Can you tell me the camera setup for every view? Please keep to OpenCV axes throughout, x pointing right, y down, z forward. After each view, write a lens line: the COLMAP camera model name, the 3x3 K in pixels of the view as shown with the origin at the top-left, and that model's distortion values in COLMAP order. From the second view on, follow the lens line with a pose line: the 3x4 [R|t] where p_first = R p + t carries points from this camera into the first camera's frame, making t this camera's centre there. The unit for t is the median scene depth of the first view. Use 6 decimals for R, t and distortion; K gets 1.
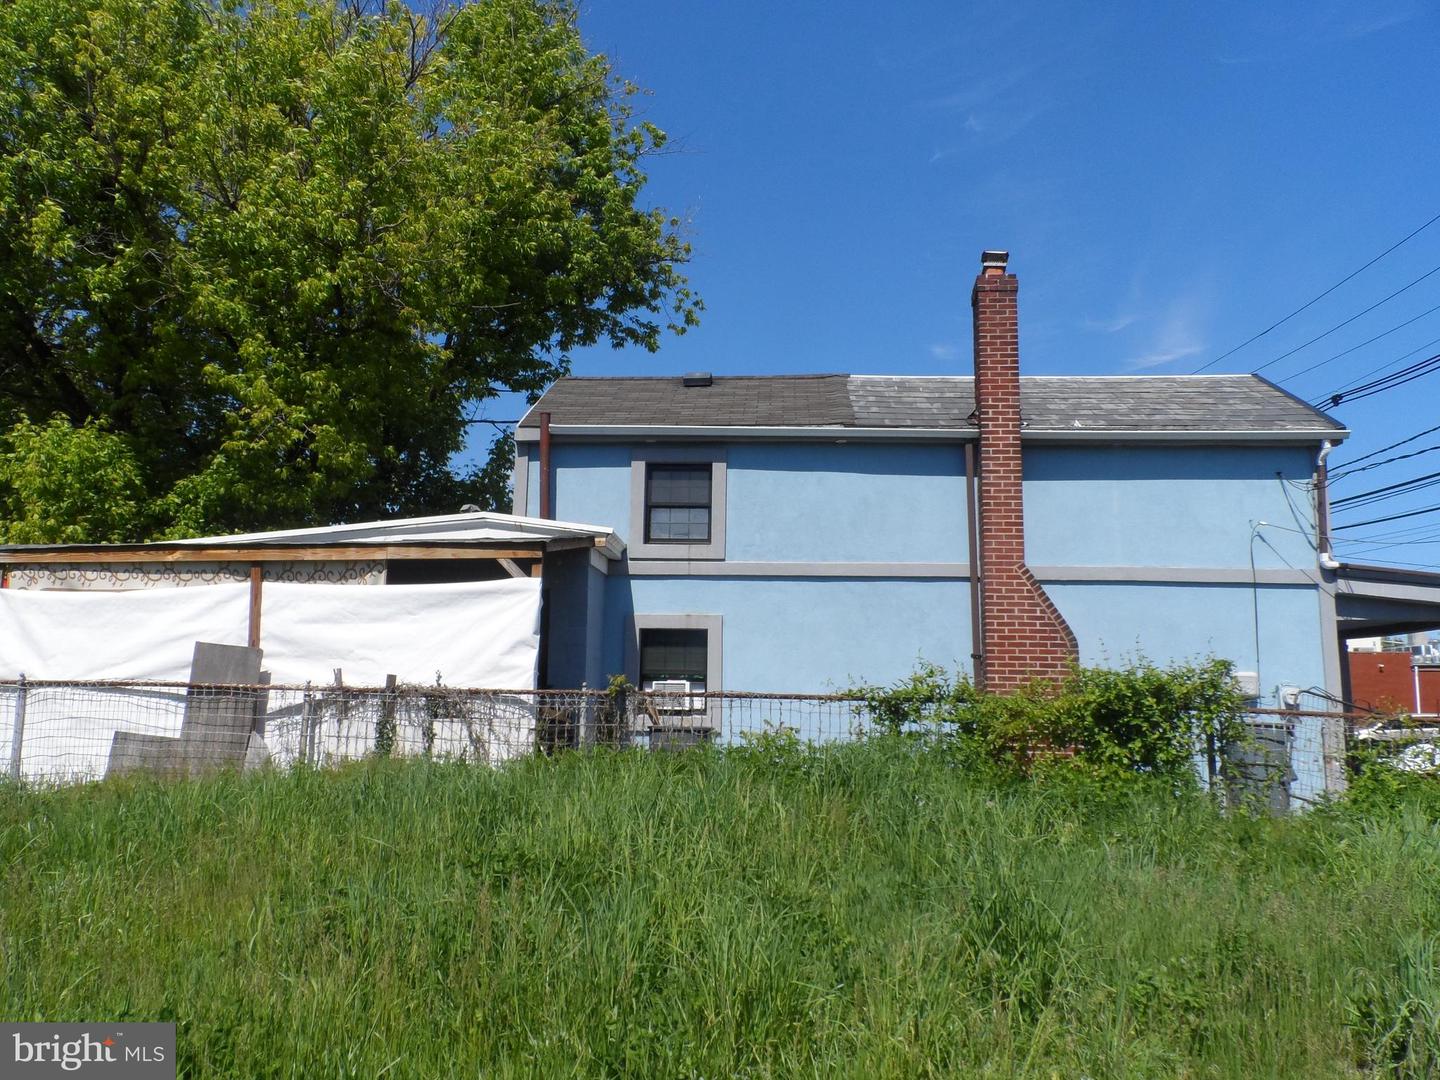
lens RADIAL K [[1100.4, 0, 720.0], [0, 1100.4, 540.0], [0, 0, 1]] dist [0.002006, 0.007356]
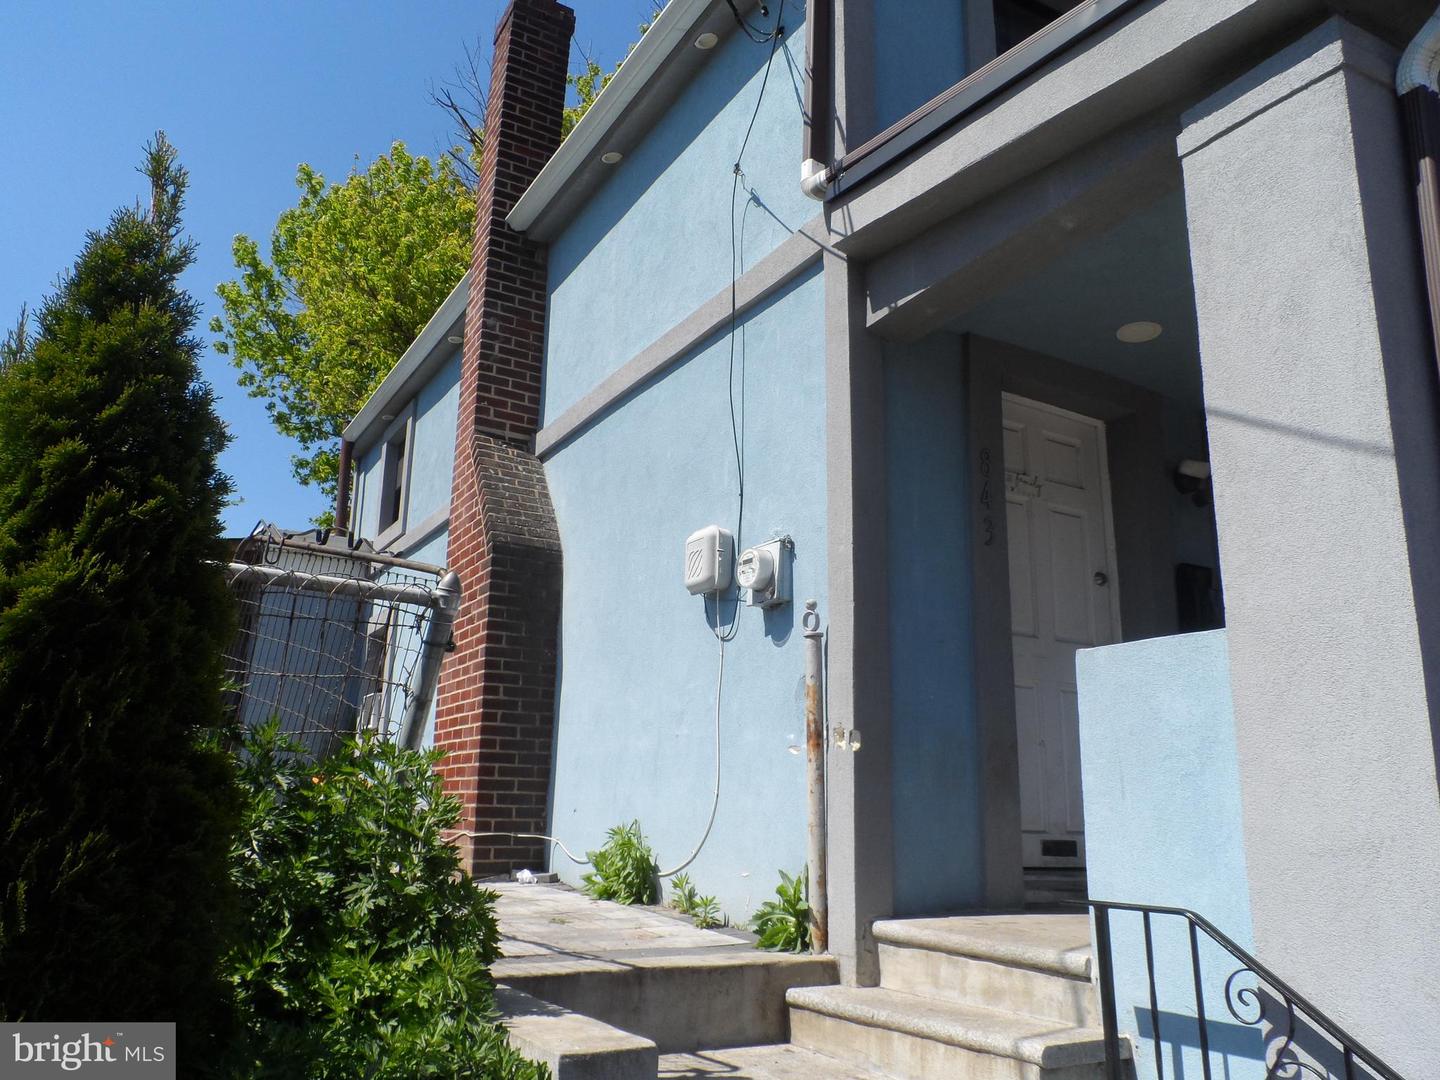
lens RADIAL K [[1100.4, 0, 720.0], [0, 1100.4, 540.0], [0, 0, 1]] dist [0.002006, 0.007356]
pose [[0.551744, -0.210716, -0.806956, 0.960292], [0.124941, 0.977521, -0.169828, 0.229934], [0.824602, -0.007120, 0.565669, 0.925903]]
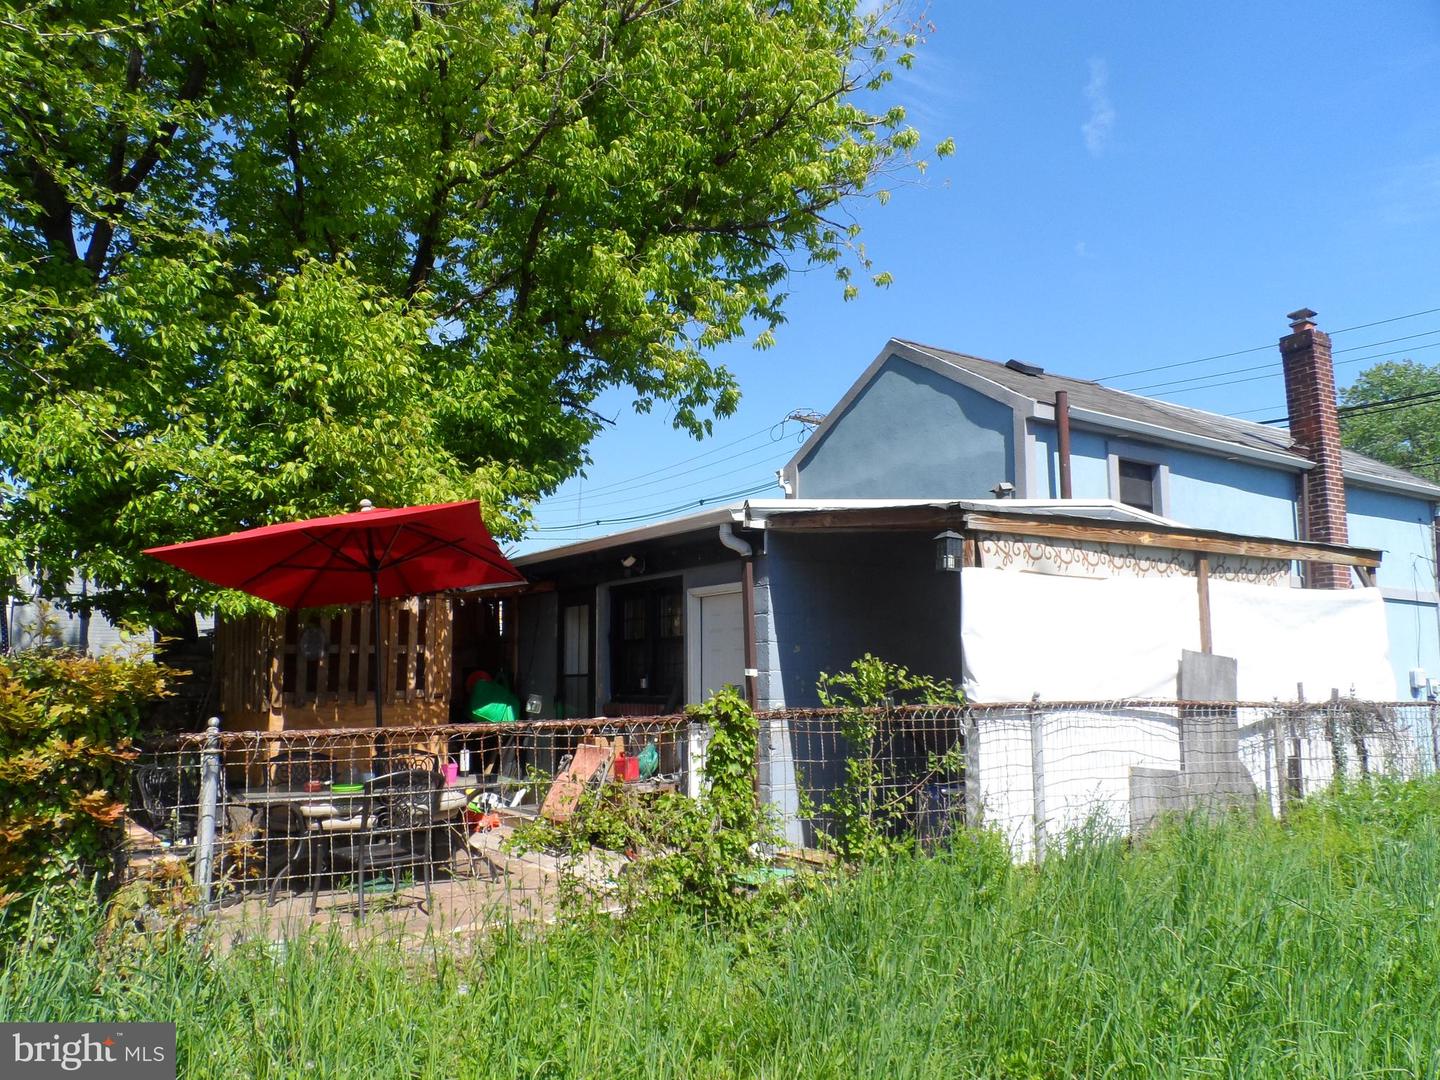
lens RADIAL K [[1100.4, 0, 720.0], [0, 1100.4, 540.0], [0, 0, 1]] dist [0.002006, 0.007356]
pose [[0.783821, 0.070029, 0.617026, -1.193453], [-0.089918, 0.995948, 0.001189, 0.041332], [-0.614442, -0.056414, 0.786942, 0.564441]]
